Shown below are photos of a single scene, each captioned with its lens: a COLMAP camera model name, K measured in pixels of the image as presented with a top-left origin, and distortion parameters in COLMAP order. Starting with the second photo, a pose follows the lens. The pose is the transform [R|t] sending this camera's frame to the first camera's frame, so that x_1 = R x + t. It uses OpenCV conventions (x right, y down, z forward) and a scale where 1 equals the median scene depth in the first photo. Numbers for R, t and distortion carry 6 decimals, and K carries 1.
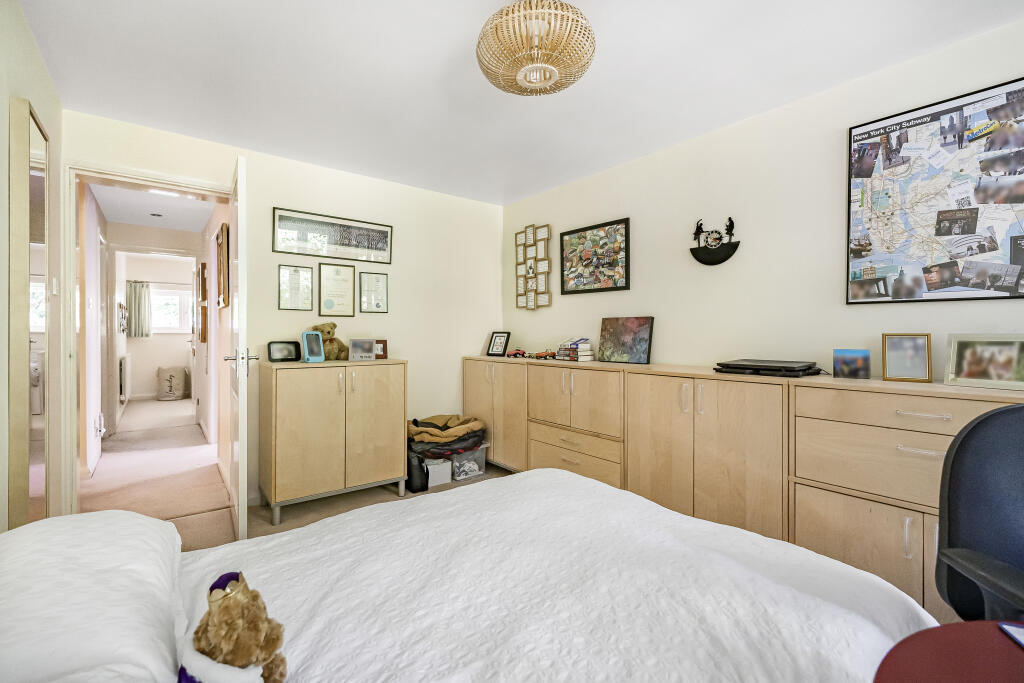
lens RADIAL K [[460.1, 0, 514.3], [0, 460.1, 335.1], [0, 0, 1]] dist [-0.008732, 0.002112]
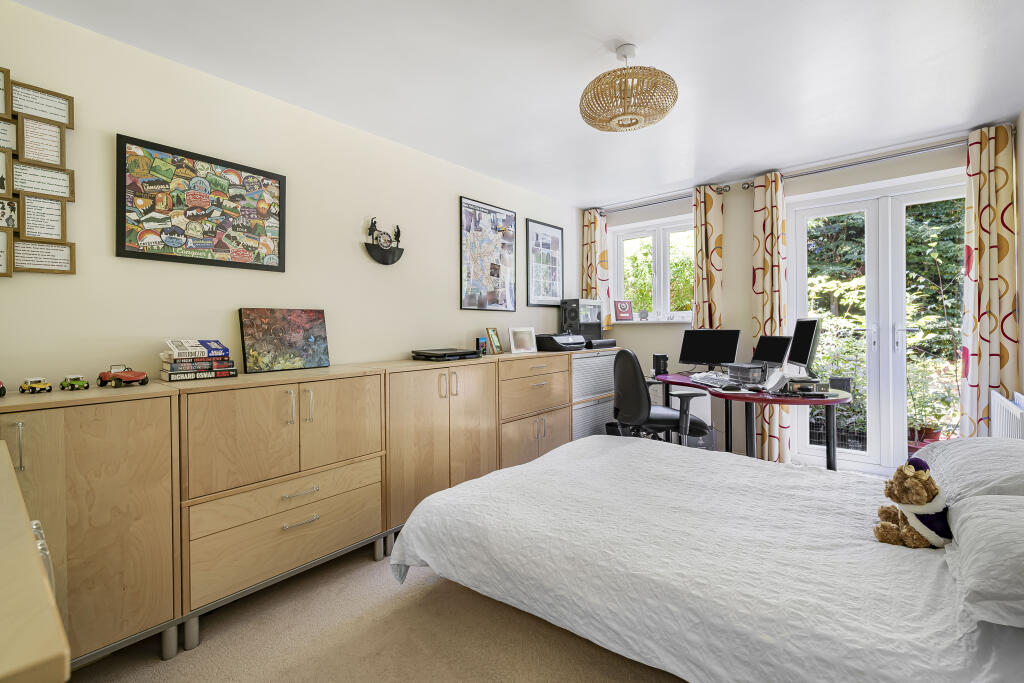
lens RADIAL K [[460.1, 0, 512.8], [0, 460.1, 333.9], [0, 0, 1]] dist [-0.008732, 0.002112]
pose [[-0.224319, -0.005241, 0.974502, -0.557635], [0.022157, 0.999700, 0.010477, 0.002086], [-0.974264, 0.023942, -0.224135, 0.798708]]
